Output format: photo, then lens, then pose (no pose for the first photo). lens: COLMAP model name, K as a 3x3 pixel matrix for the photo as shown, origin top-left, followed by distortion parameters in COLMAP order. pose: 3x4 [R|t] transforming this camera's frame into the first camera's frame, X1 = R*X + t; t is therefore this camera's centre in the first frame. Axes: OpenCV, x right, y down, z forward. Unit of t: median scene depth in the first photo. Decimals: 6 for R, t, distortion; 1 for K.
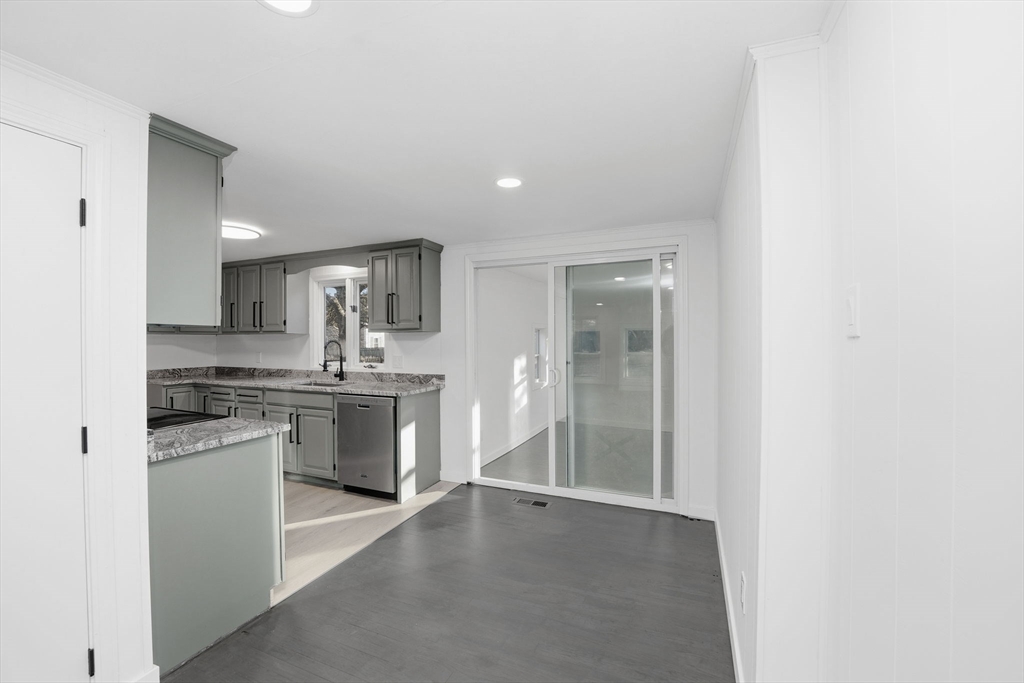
lens RADIAL K [[434.1, 0, 512.0], [0, 434.1, 341.5], [0, 0, 1]] dist [-0.002685, -0.000595]
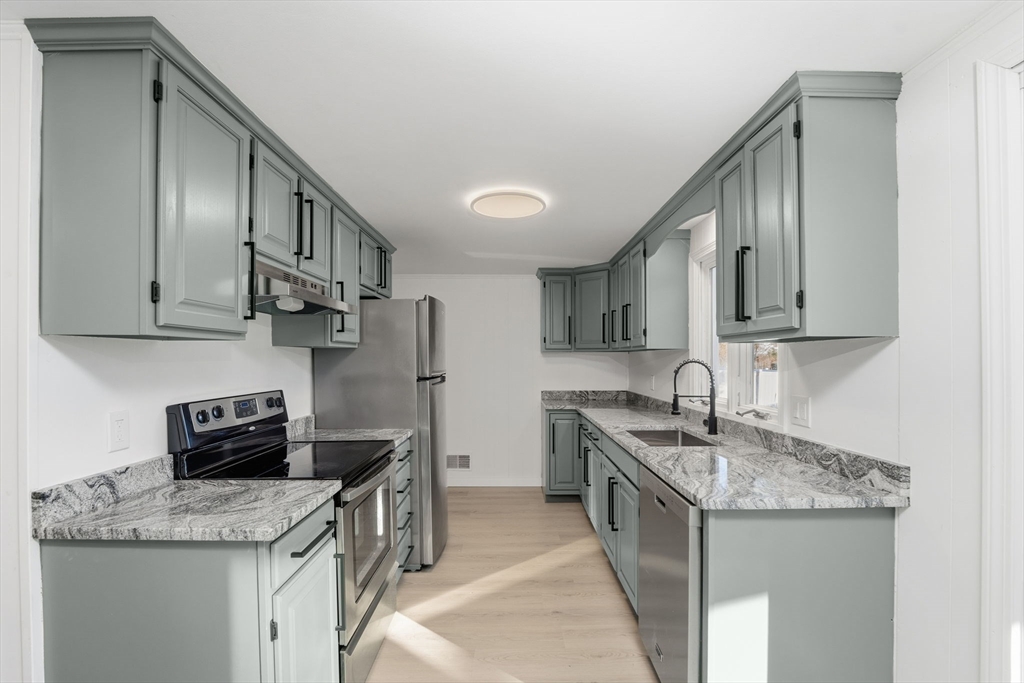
lens RADIAL K [[466.0, 0, 511.4], [0, 466.0, 358.7], [0, 0, 1]] dist [-0.001403, -0.000403]
pose [[0.391522, 0.003277, -0.920163, 0.046387], [-0.006854, 0.999976, 0.000645, -0.002711], [0.920143, 0.006054, 0.391535, 0.561192]]
